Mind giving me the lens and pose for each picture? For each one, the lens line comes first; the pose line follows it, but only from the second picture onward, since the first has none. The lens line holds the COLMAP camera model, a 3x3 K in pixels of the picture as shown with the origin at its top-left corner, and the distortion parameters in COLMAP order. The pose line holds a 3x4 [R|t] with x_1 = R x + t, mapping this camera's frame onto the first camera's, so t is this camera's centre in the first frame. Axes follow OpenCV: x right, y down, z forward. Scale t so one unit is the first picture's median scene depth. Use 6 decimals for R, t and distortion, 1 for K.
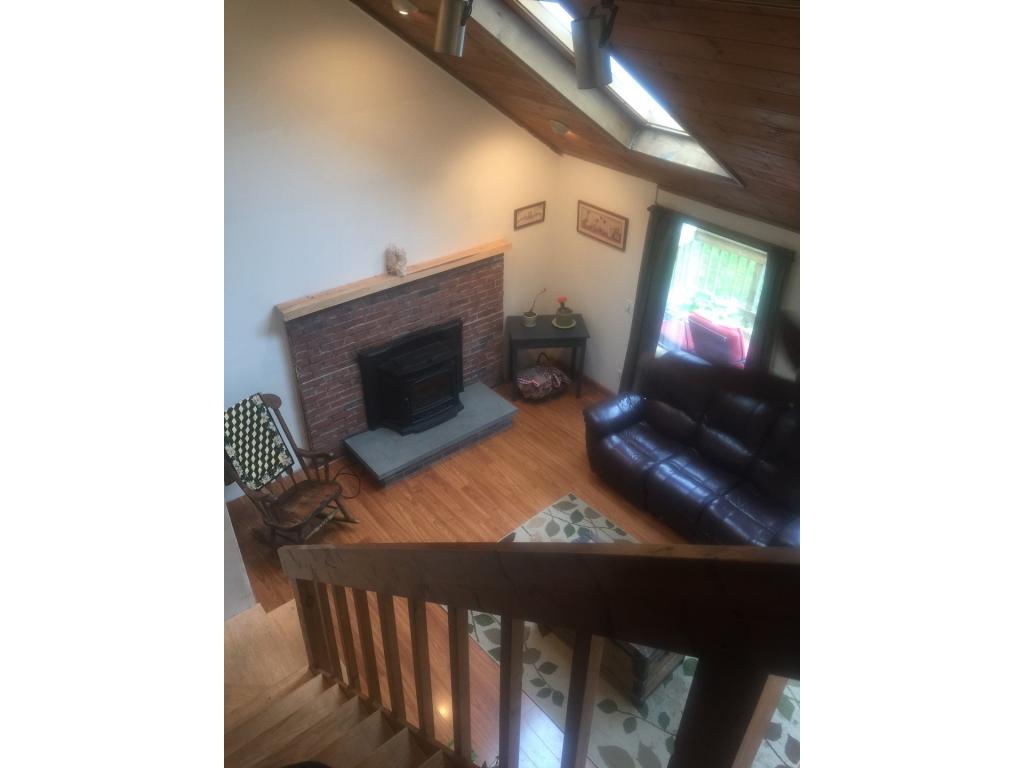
lens RADIAL K [[655.0, 0, 508.5], [0, 655.0, 378.0], [0, 0, 1]] dist [0.050397, -0.000455]
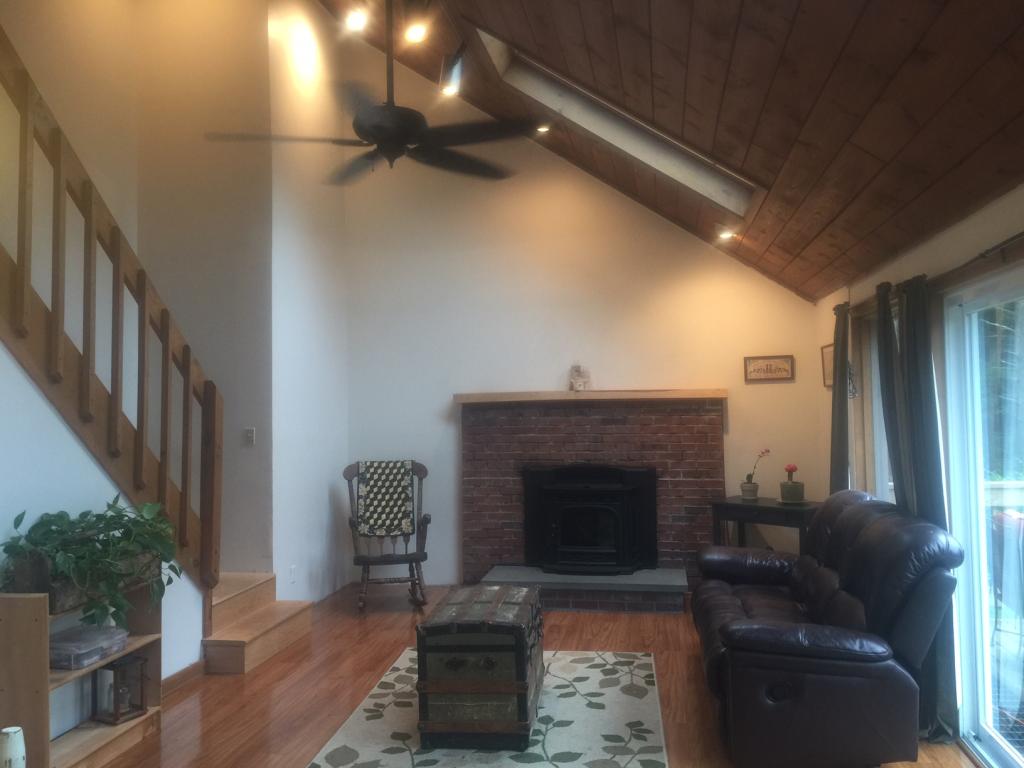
lens RADIAL K [[868.8, 0, 511.6], [0, 868.8, 377.4], [0, 0, 1]] dist [0.081548, -0.107852]
pose [[0.651604, -0.045681, -0.757183, 0.721183], [-0.401574, 0.826065, -0.395417, 0.361764], [0.643546, 0.561720, 0.519923, 0.243008]]
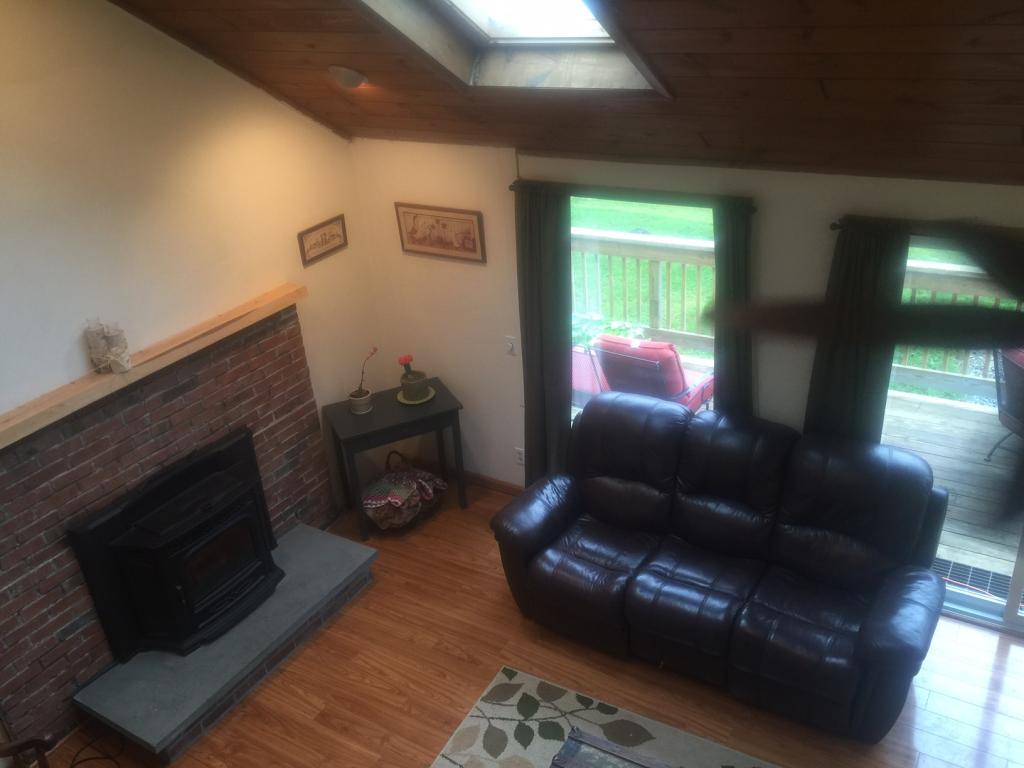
lens RADIAL K [[868.8, 0, 511.6], [0, 868.8, 377.4], [0, 0, 1]] dist [0.081548, -0.107852]
pose [[0.943817, -0.218773, 0.247683, -0.036030], [0.249587, 0.963138, -0.100353, 0.006250], [-0.216599, 0.156534, 0.963630, 0.202768]]
